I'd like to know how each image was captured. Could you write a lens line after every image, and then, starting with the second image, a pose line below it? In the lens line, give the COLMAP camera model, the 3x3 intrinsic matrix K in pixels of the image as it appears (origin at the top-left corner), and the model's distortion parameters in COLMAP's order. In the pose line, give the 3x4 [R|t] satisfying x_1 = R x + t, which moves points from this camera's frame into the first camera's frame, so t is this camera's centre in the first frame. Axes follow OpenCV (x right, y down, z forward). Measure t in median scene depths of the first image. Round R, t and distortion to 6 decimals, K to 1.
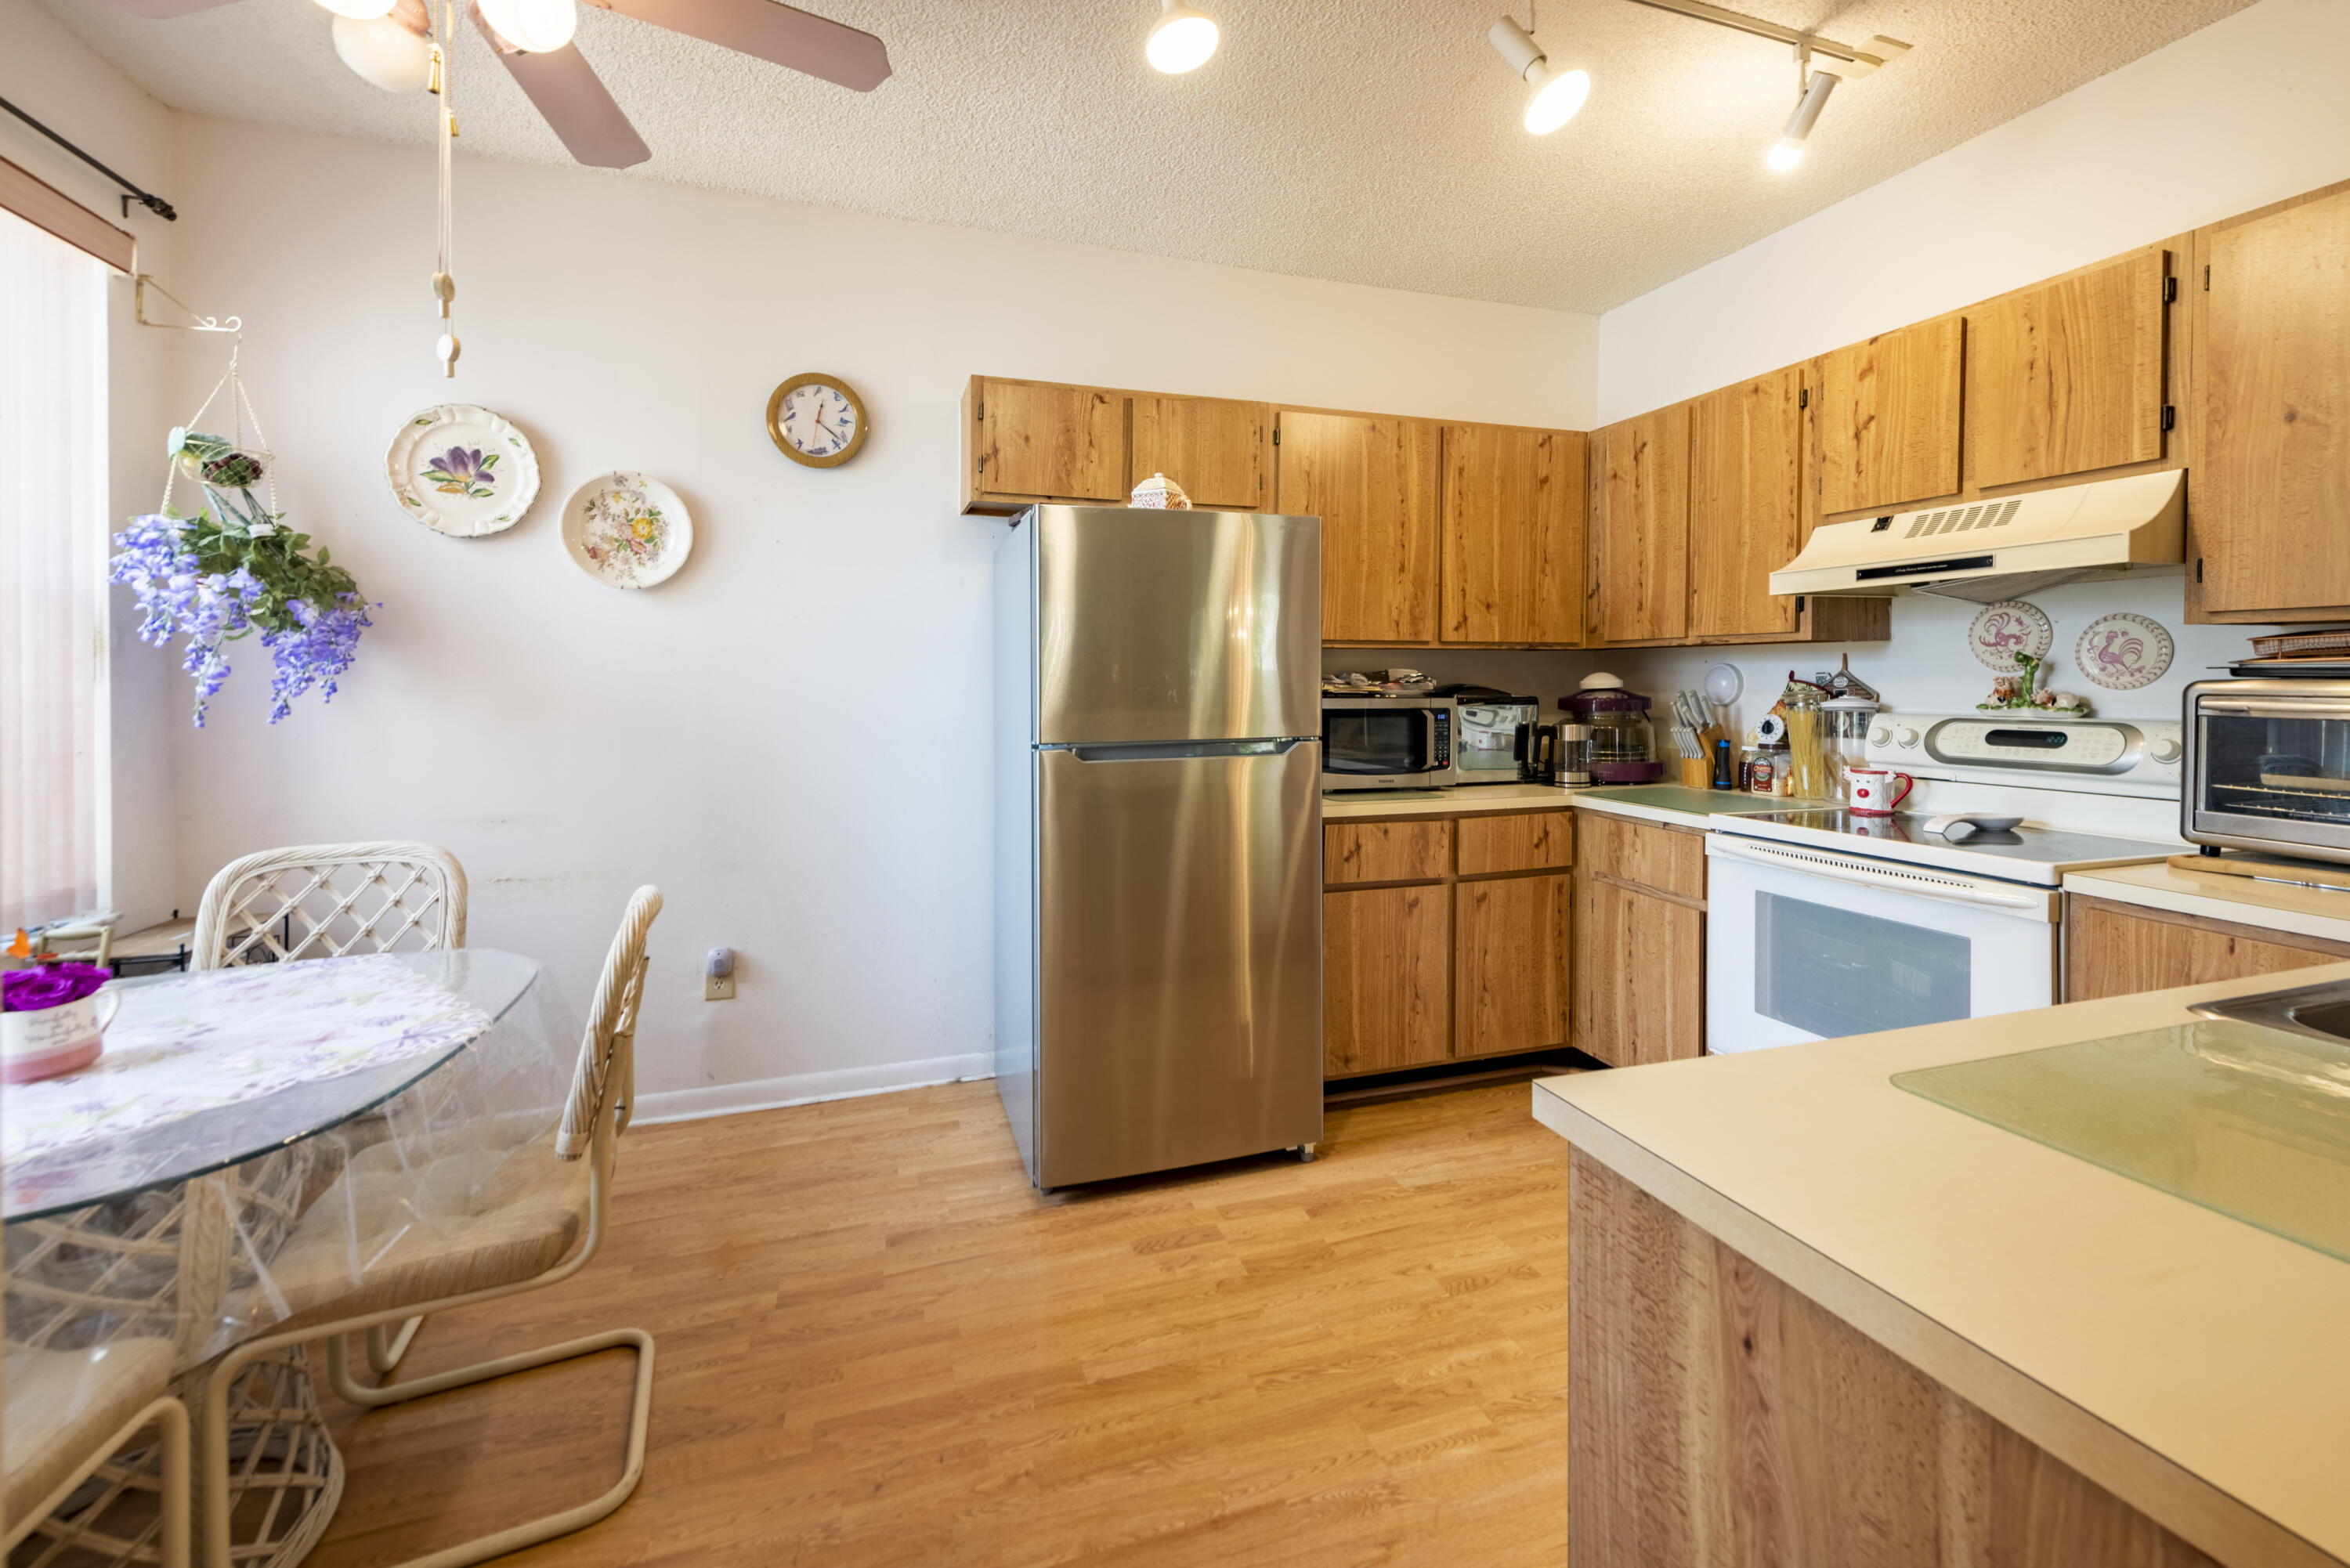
lens RADIAL K [[975.7, 0, 1160.3], [0, 975.7, 700.6], [0, 0, 1]] dist [0.015524, -0.003931]
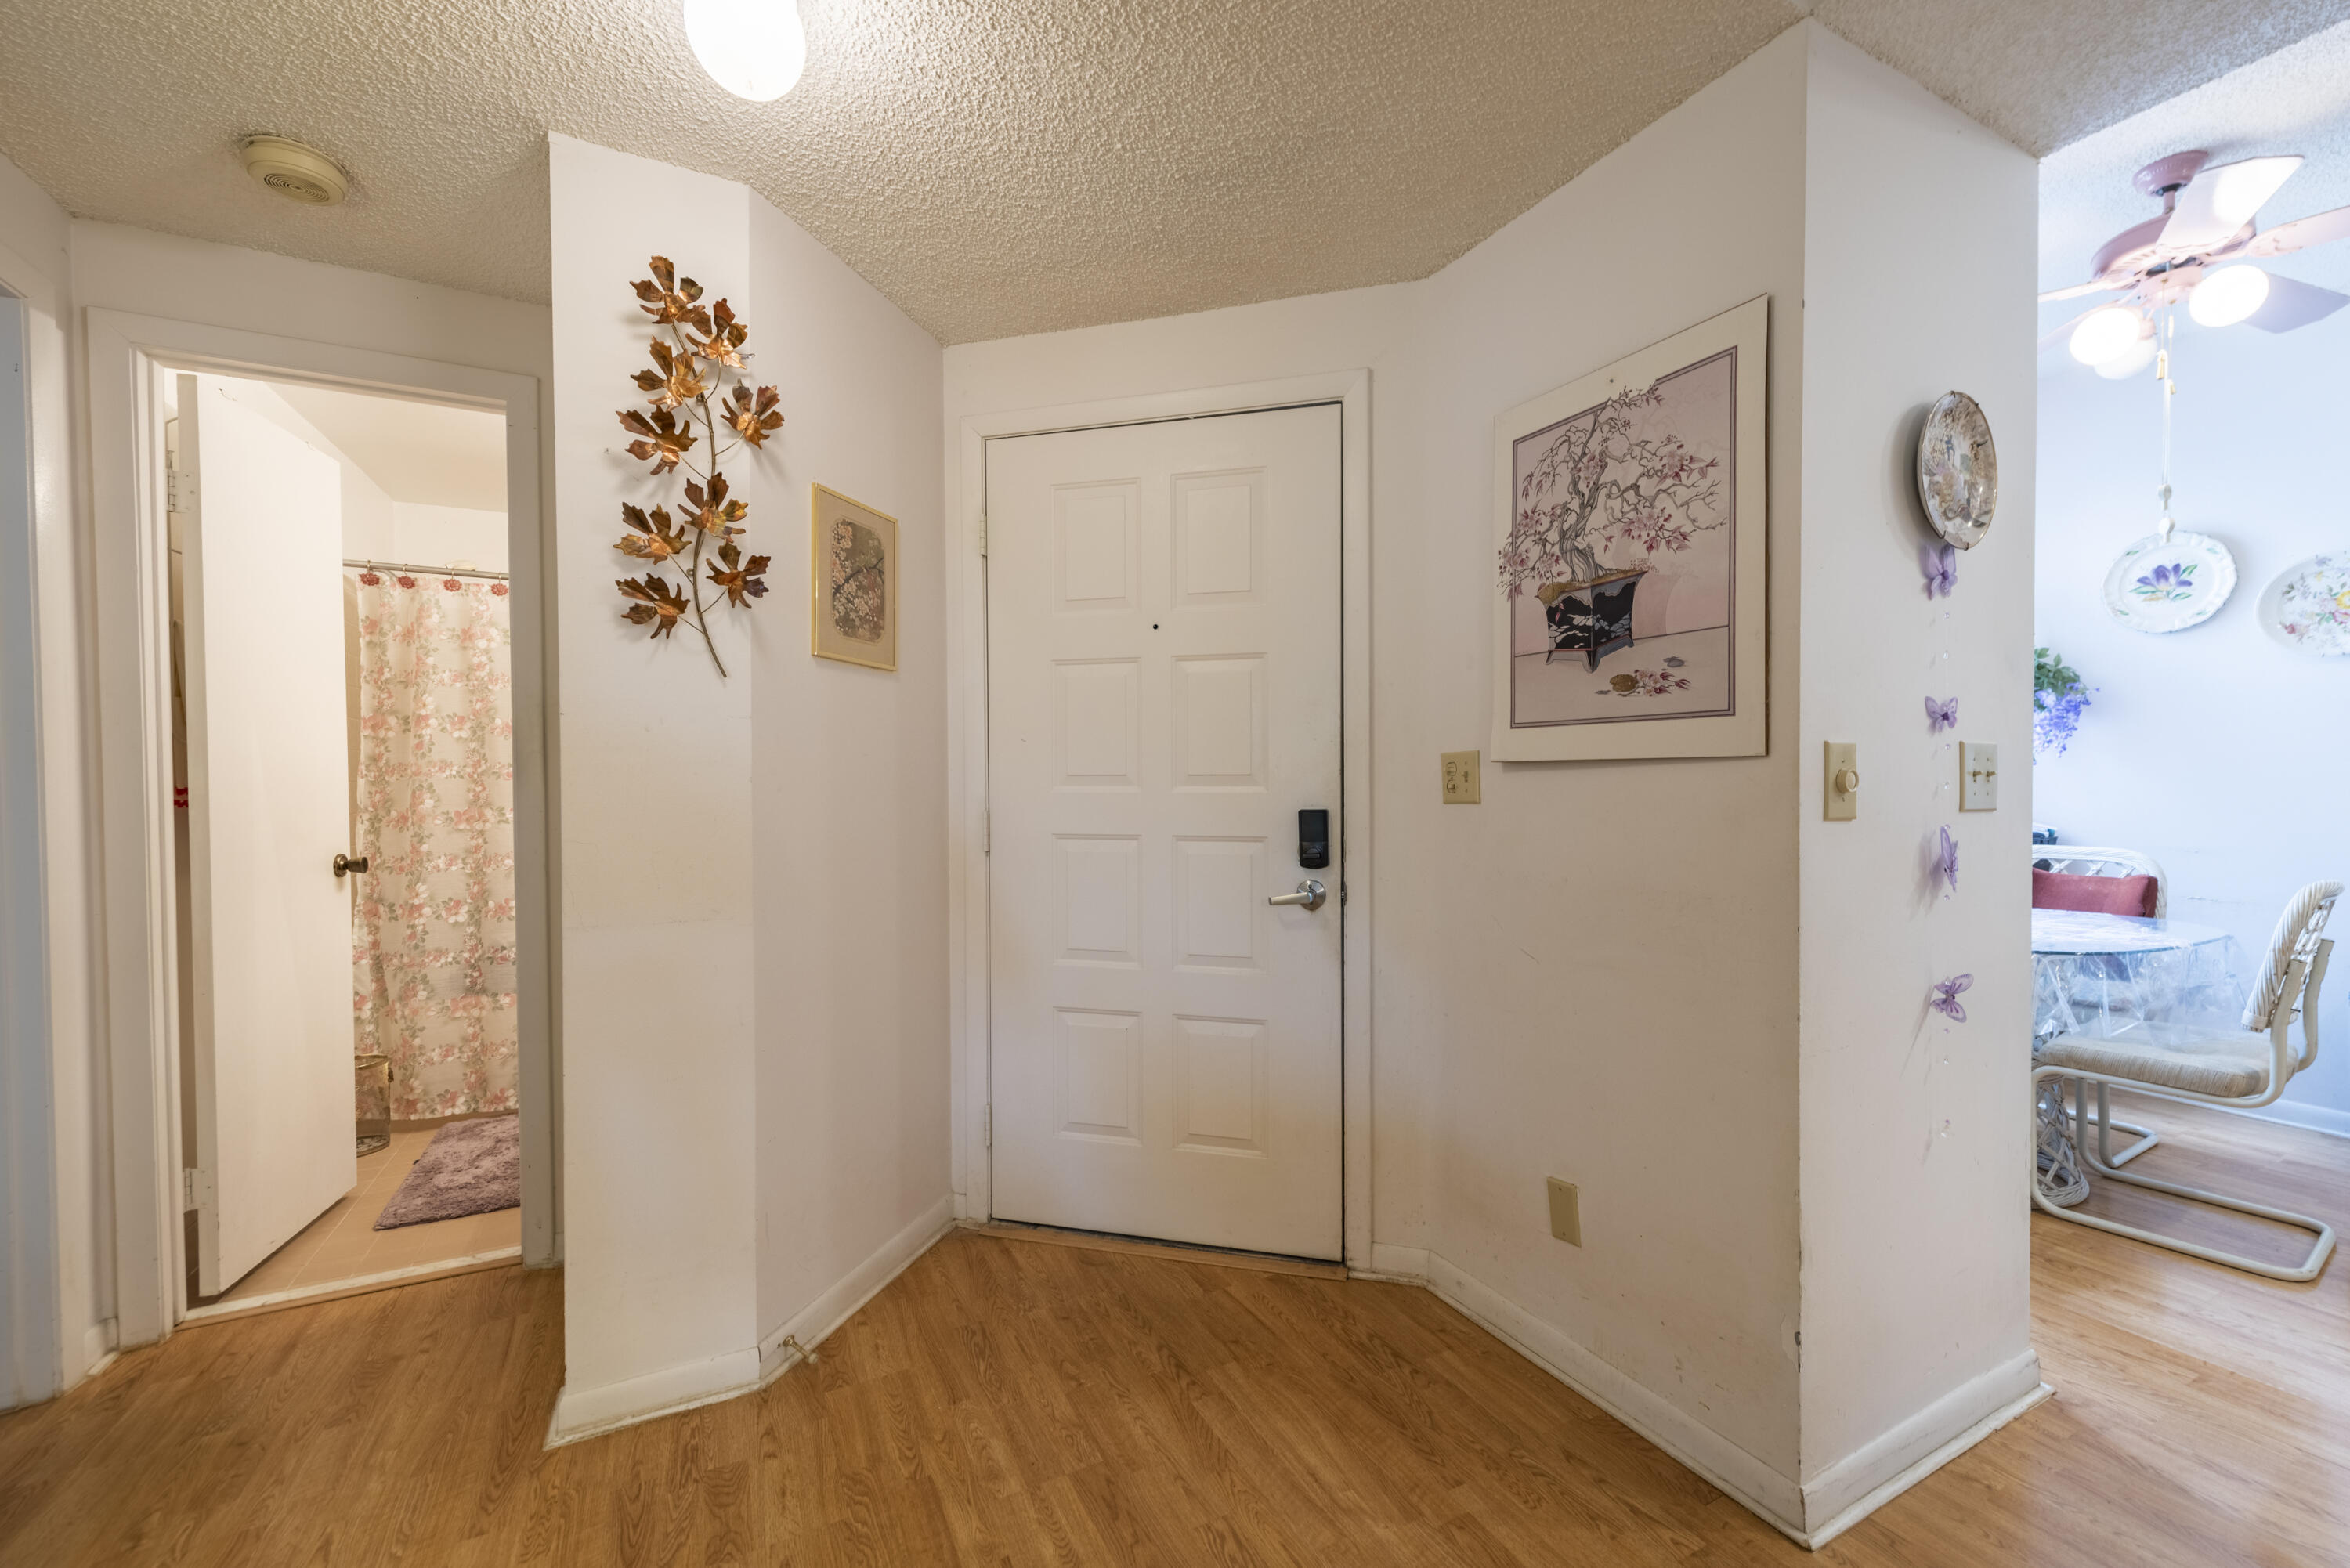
lens RADIAL K [[975.7, 0, 1222.0], [0, 975.7, 789.2], [0, 0, 1]] dist [0.015524, -0.003931]
pose [[0.211690, 0.008055, -0.977304, 0.322159], [-0.017252, 0.999841, 0.004504, 0.059631], [0.977185, 0.015907, 0.211795, -0.518183]]
